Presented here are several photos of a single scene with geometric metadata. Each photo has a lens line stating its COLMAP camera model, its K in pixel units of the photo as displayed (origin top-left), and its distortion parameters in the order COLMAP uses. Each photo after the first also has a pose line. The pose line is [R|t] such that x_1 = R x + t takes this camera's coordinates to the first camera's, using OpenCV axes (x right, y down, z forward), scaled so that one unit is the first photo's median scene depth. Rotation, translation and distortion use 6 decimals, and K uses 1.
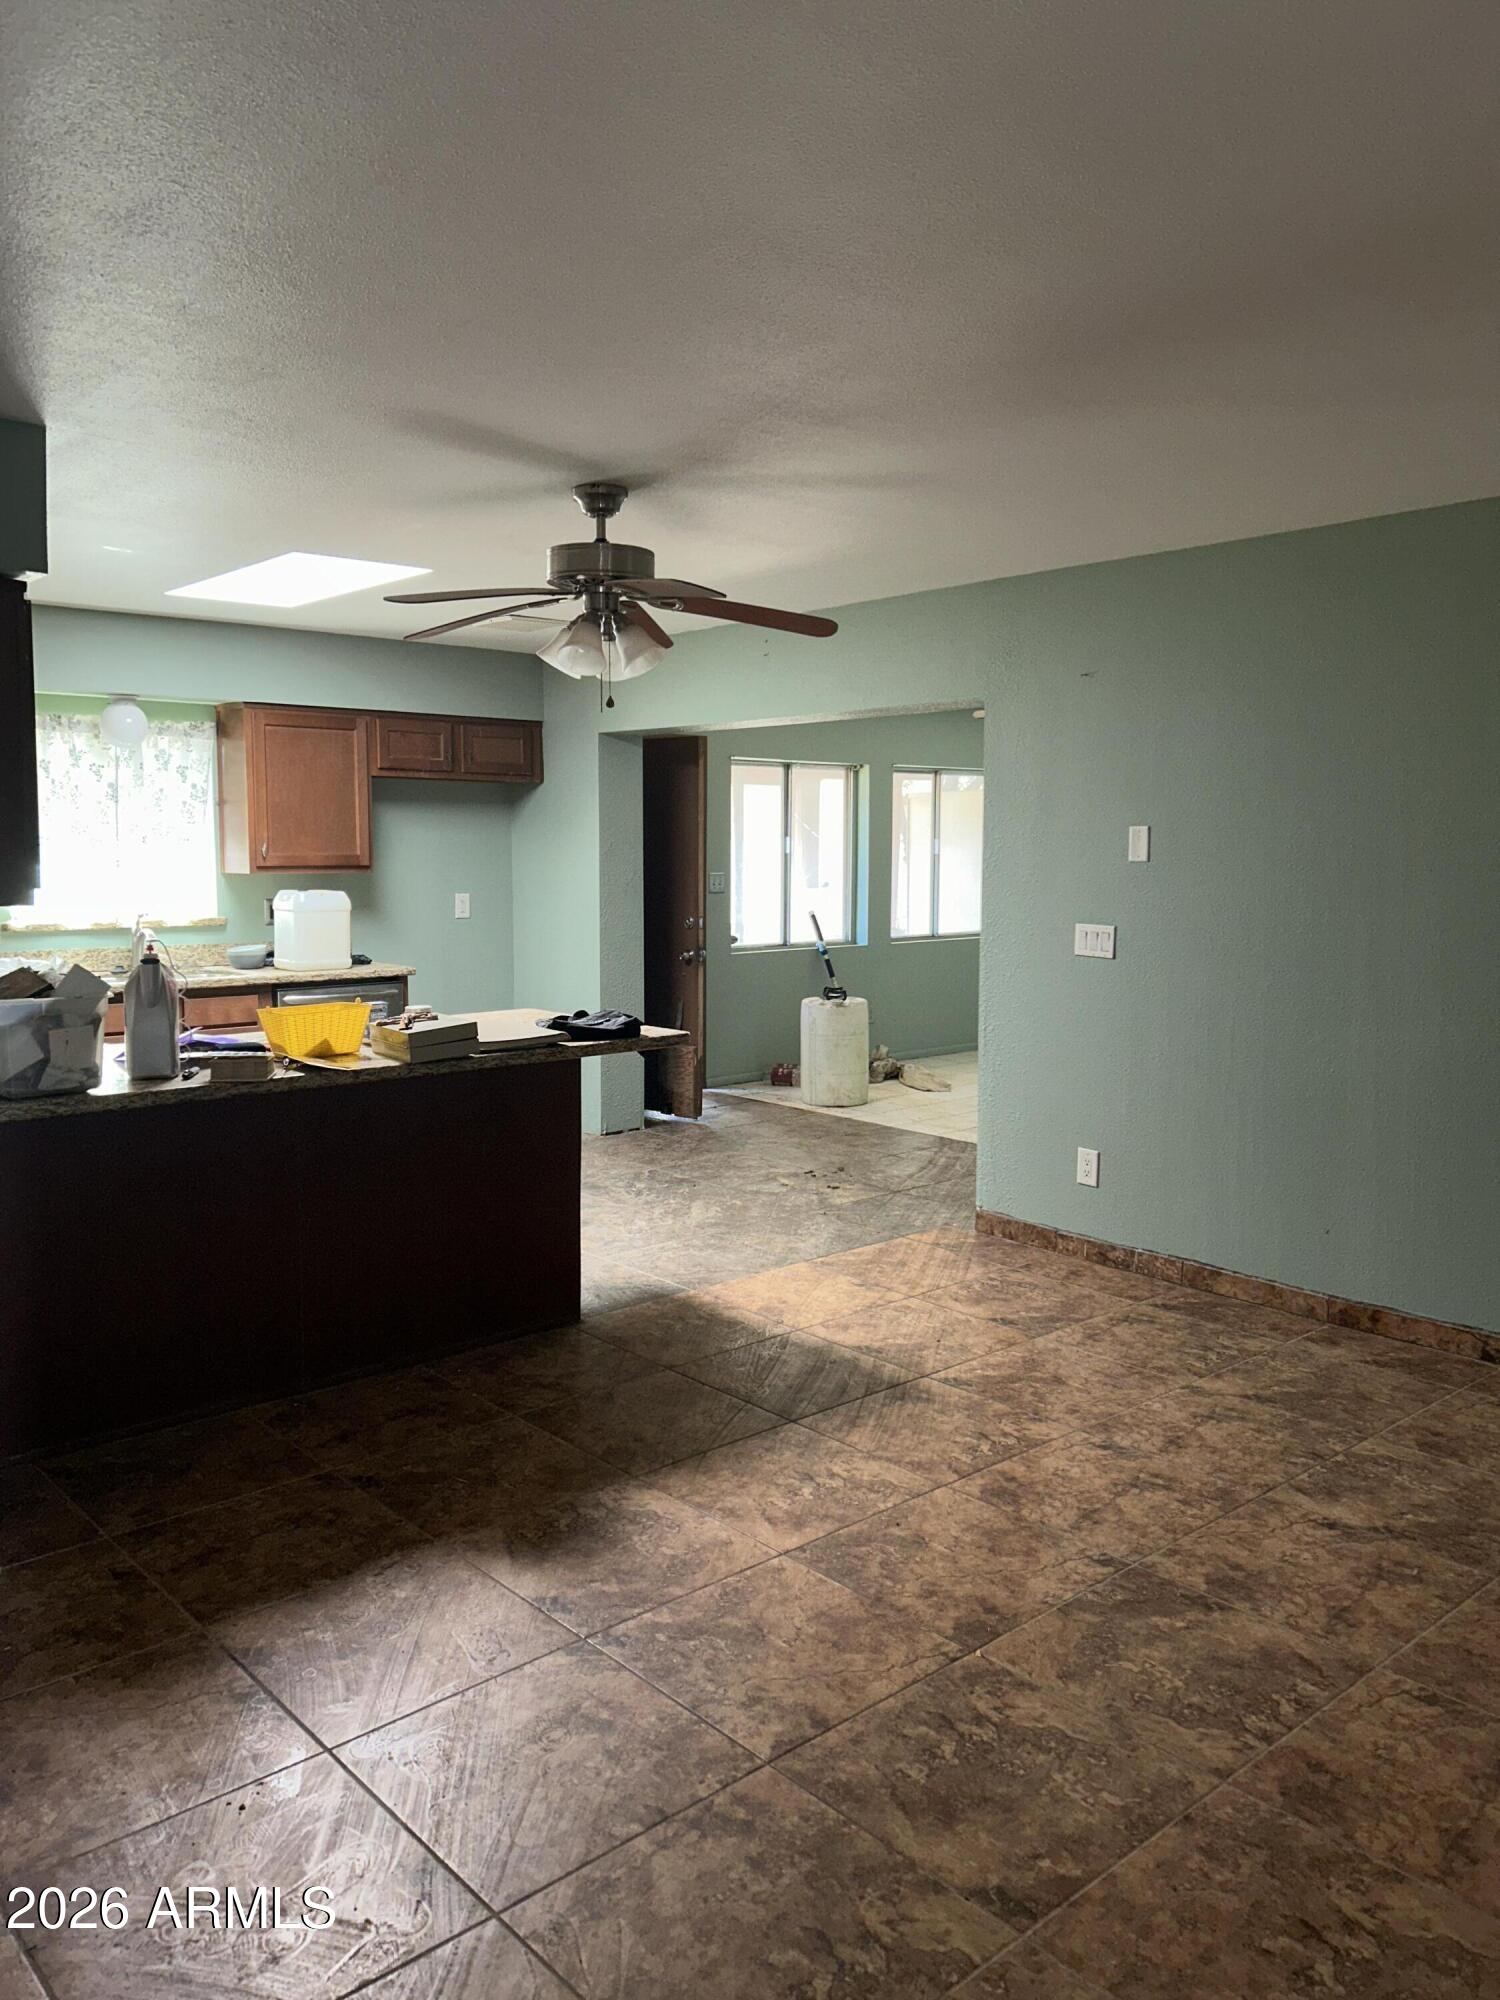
lens RADIAL K [[1513.9, 0, 748.2], [0, 1513.9, 1000.8], [0, 0, 1]] dist [0.037031, -0.021095]
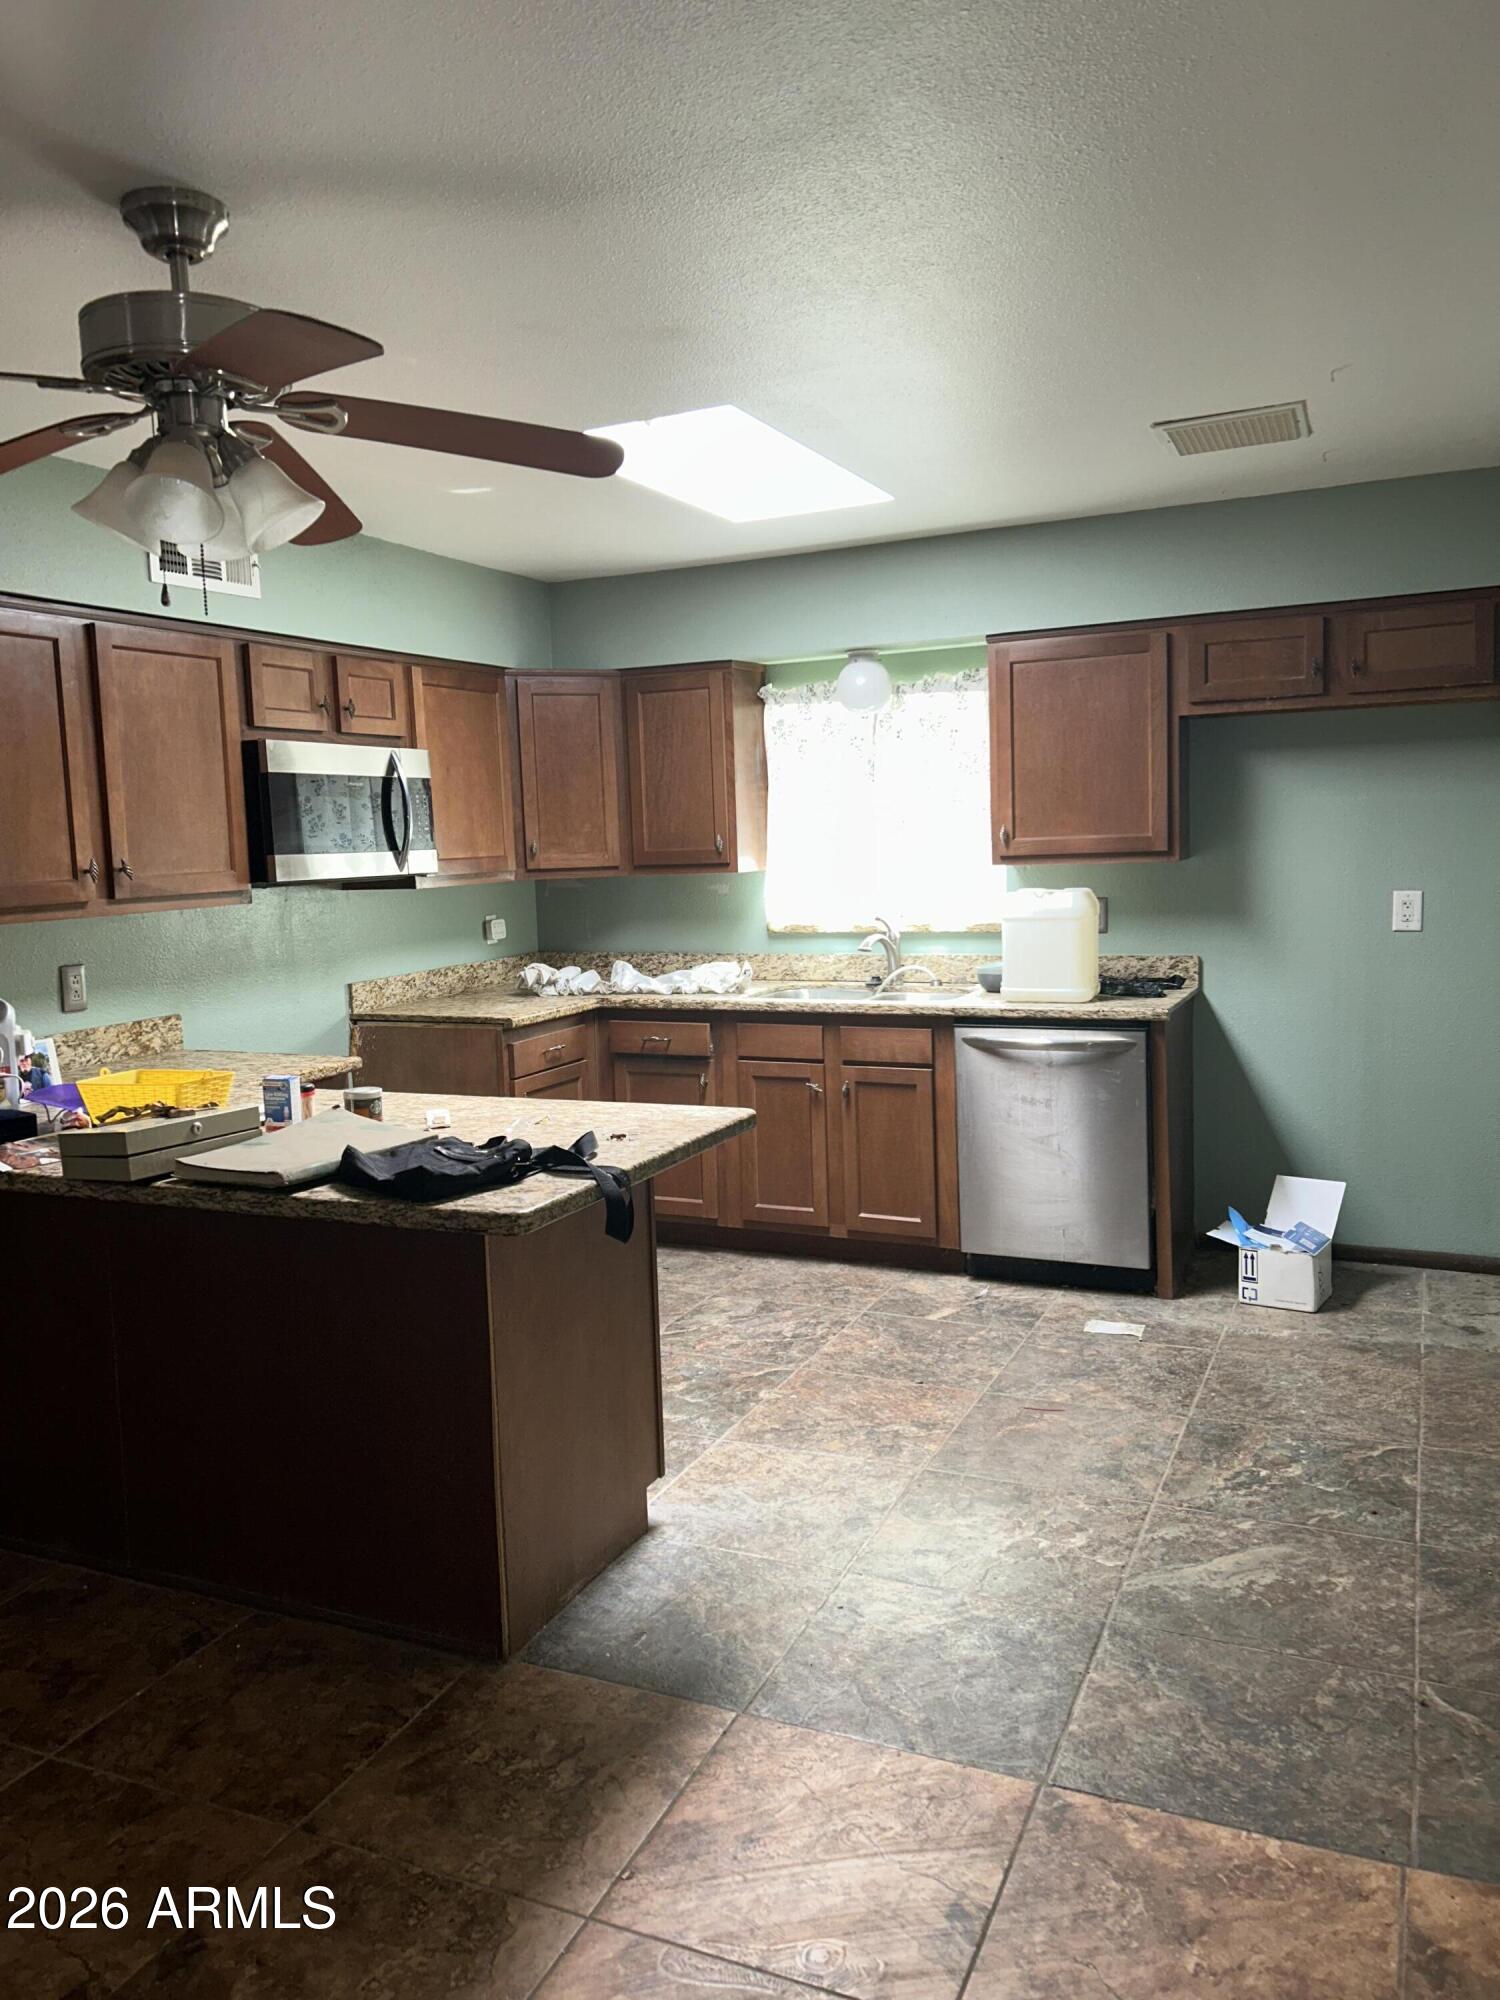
lens RADIAL K [[1513.9, 0, 705.9], [0, 1513.9, 1001.2], [0, 0, 1]] dist [0.037031, -0.021095]
pose [[0.393120, 0.080362, -0.915968, 0.377392], [-0.056570, 0.996400, 0.063140, -0.071939], [0.917745, 0.026994, 0.396251, 0.724537]]
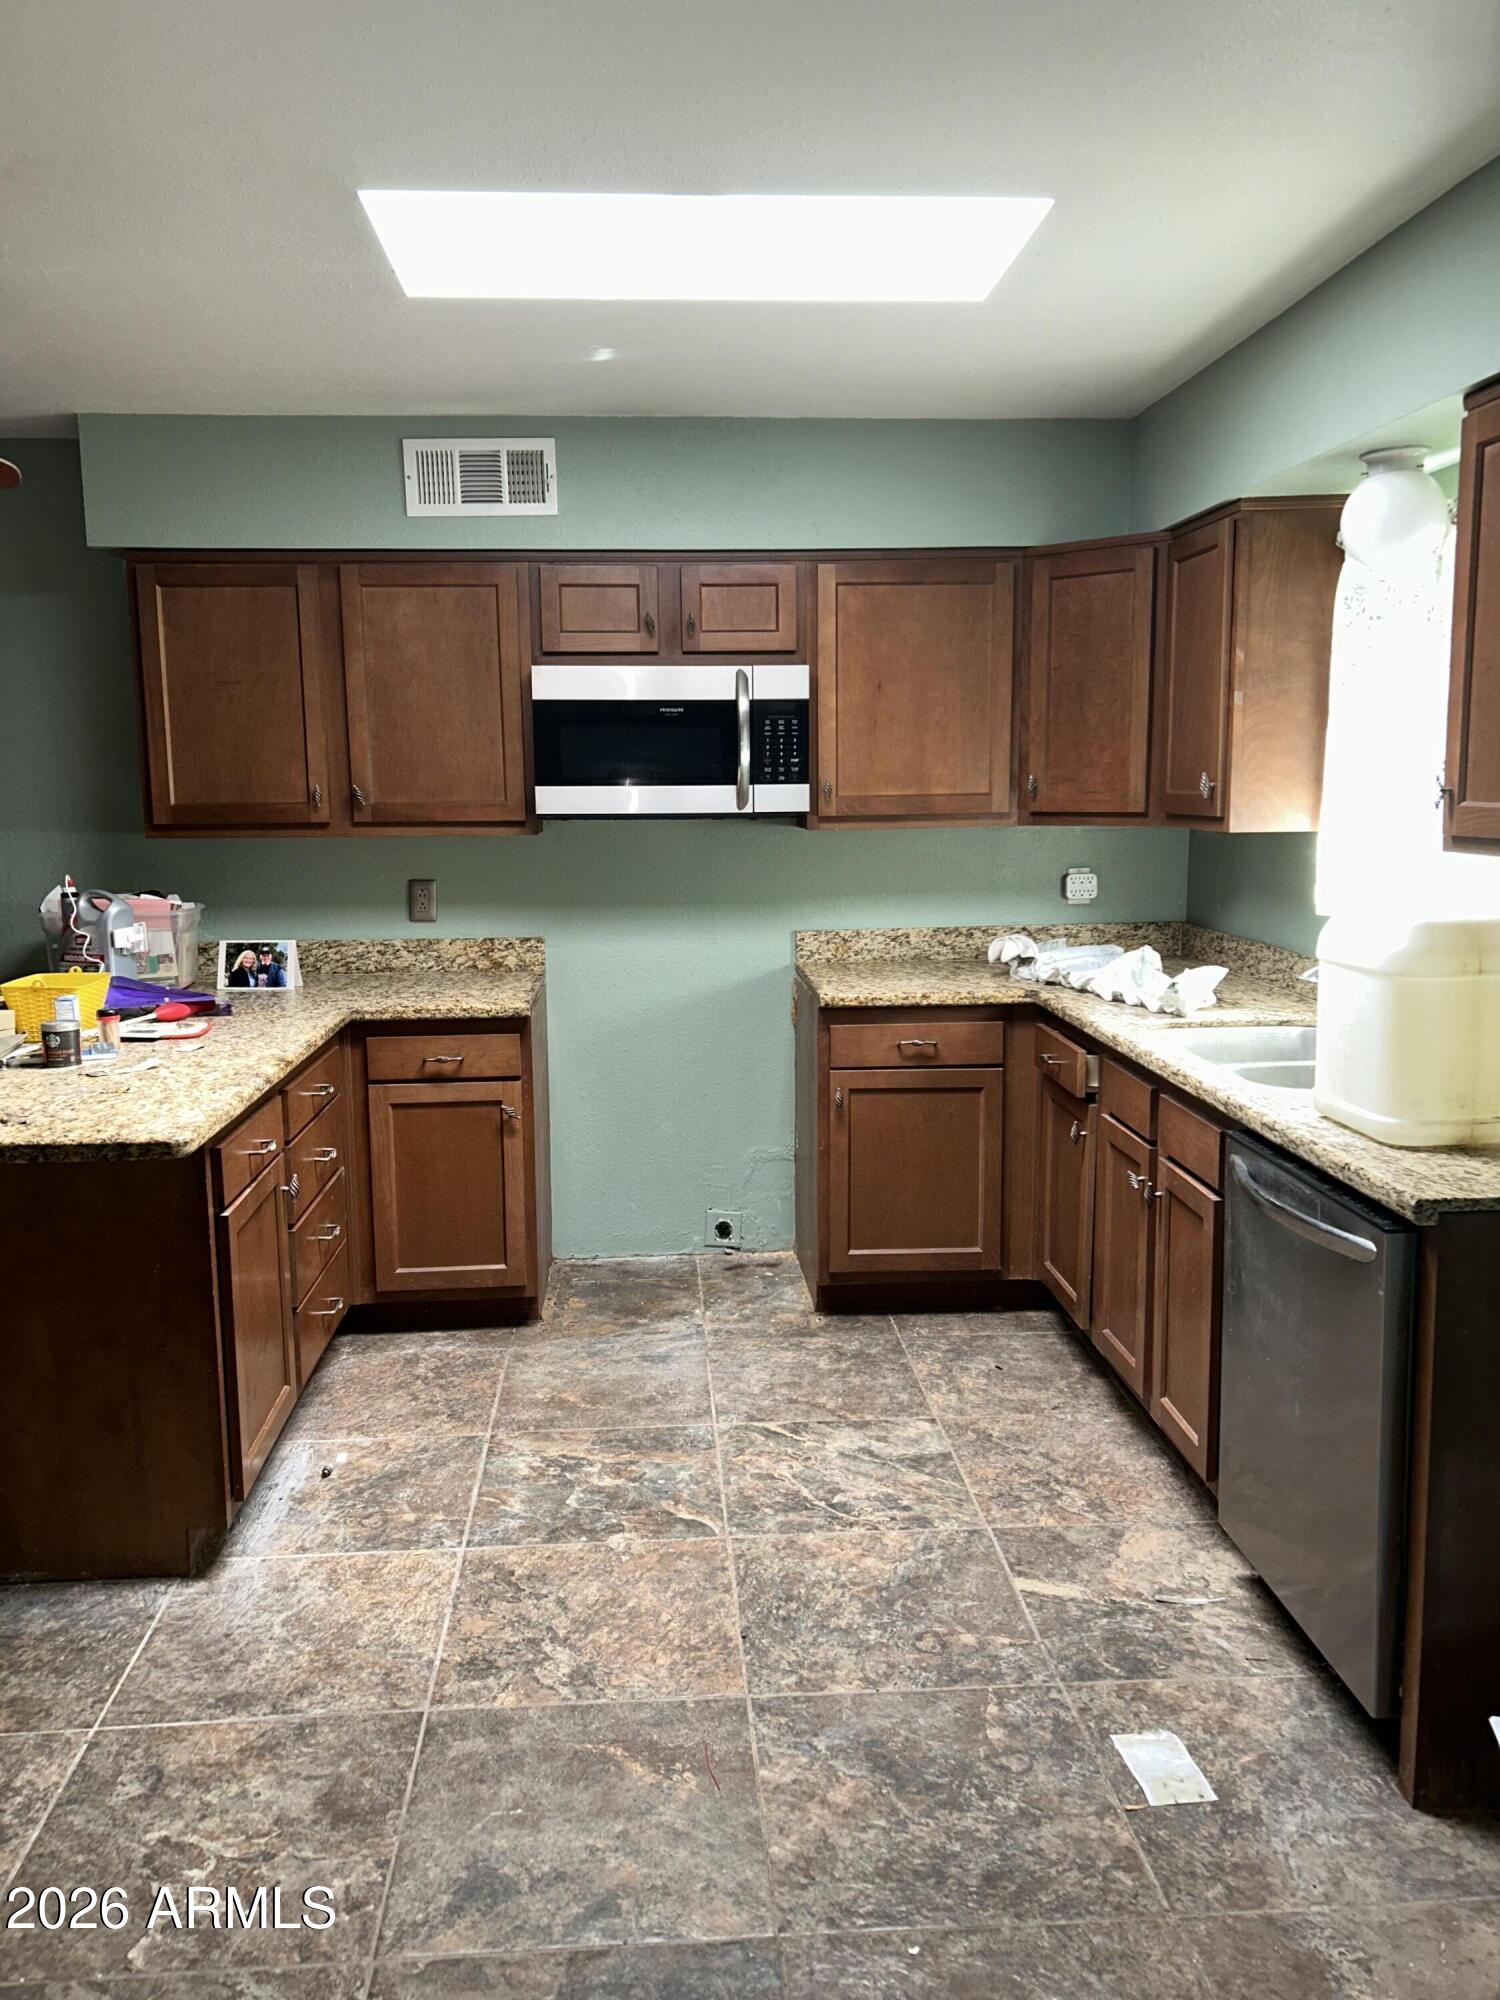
lens RADIAL K [[1513.9, 0, 743.1], [0, 1513.9, 989.3], [0, 0, 1]] dist [0.037031, -0.021095]
pose [[-0.616669, 0.106305, -0.780012, 0.116919], [-0.076039, 0.978164, 0.193425, -0.136300], [0.783541, 0.178590, -0.595121, 1.348603]]
